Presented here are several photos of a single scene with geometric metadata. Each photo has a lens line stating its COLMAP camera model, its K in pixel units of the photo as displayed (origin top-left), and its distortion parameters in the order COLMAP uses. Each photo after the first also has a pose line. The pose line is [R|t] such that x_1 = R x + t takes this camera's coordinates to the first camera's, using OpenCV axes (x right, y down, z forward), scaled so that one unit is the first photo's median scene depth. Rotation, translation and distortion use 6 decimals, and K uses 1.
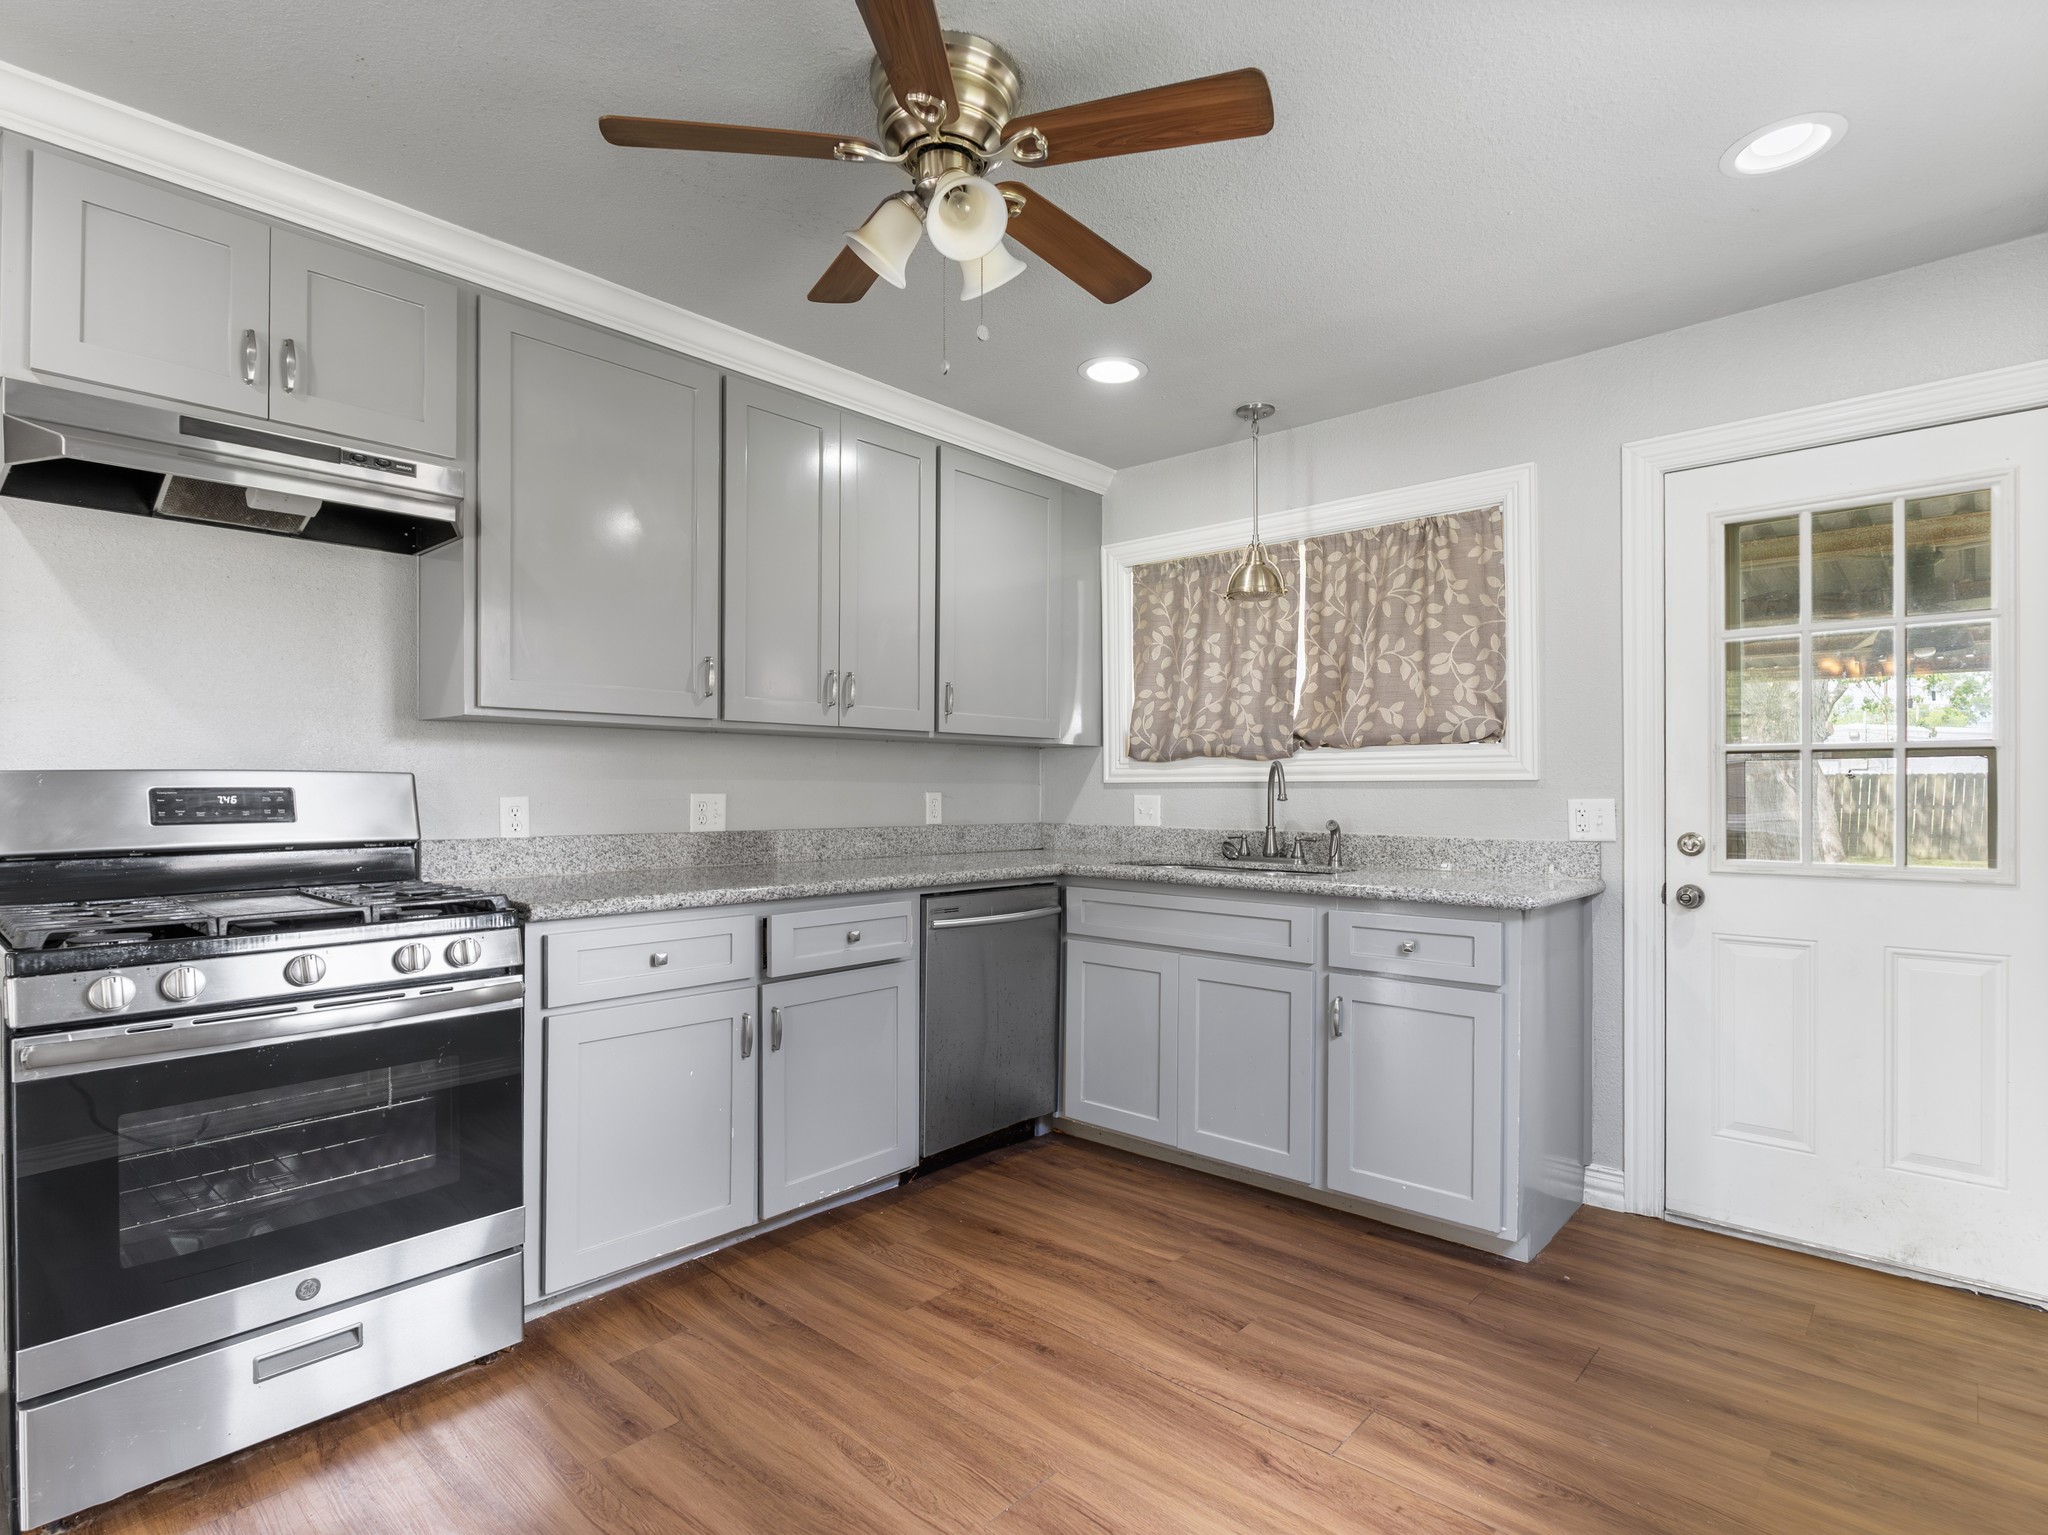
lens RADIAL K [[1051.4, 0, 1025.6], [0, 1051.4, 792.9], [0, 0, 1]] dist [-0.002502, -0.000624]
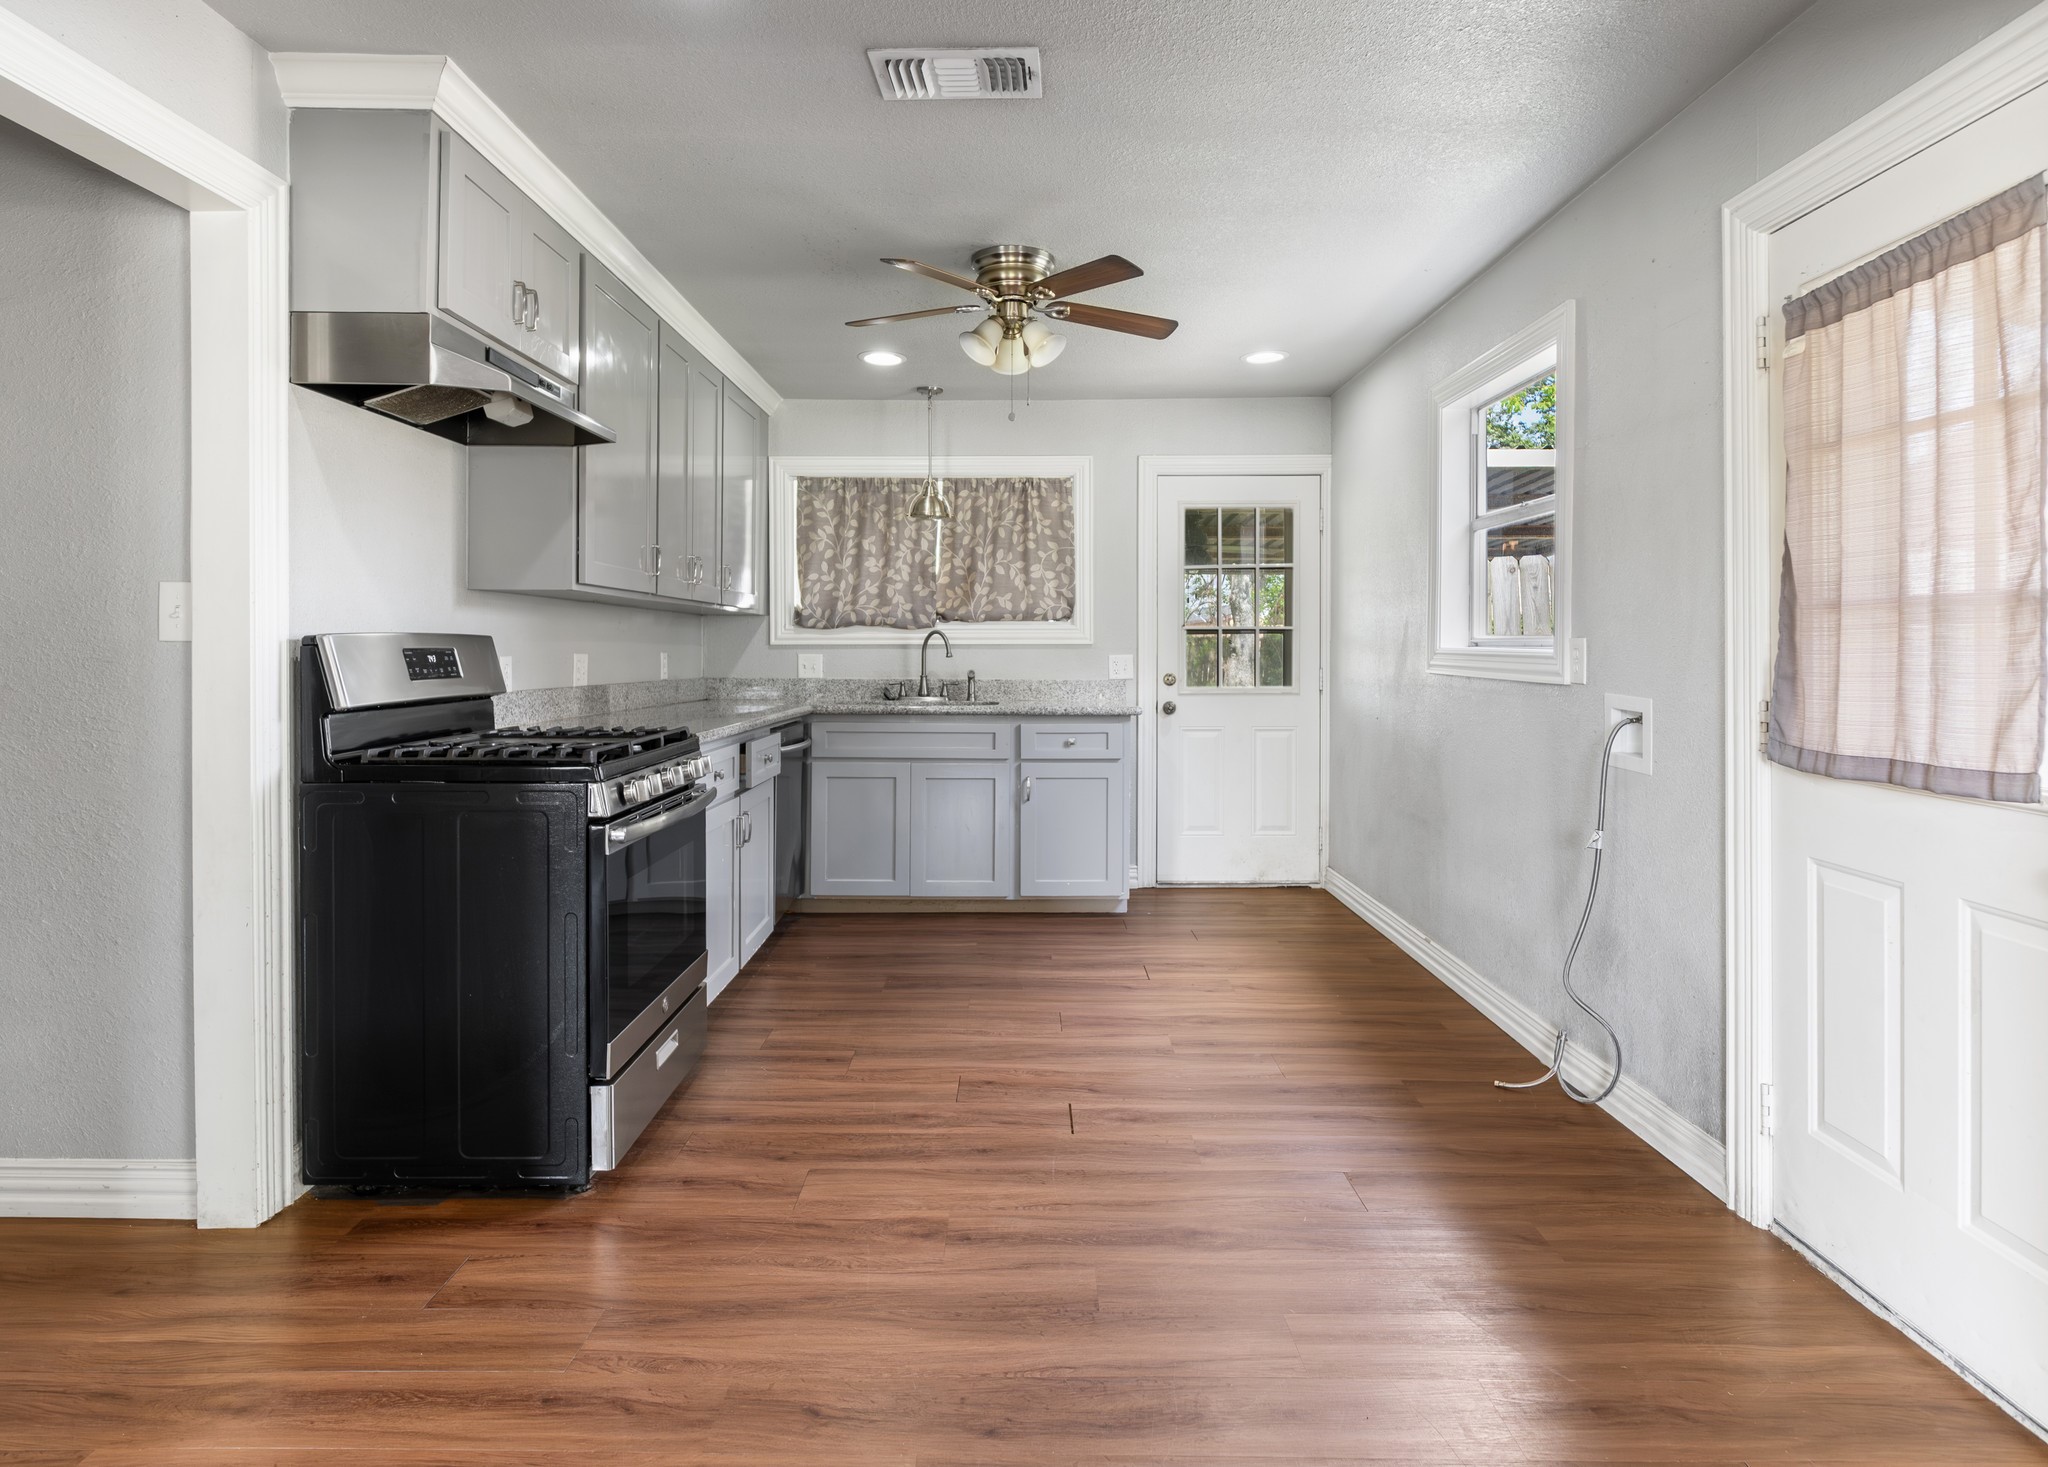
lens RADIAL K [[1116.4, 0, 1019.5], [0, 1116.4, 653.9], [0, 0, 1]] dist [0.014322, 0.000225]
pose [[0.750171, -0.002488, 0.661239, -0.688560], [0.003188, 0.999995, 0.000146, 0.002685], [-0.661236, 0.001998, 0.750175, -0.235694]]
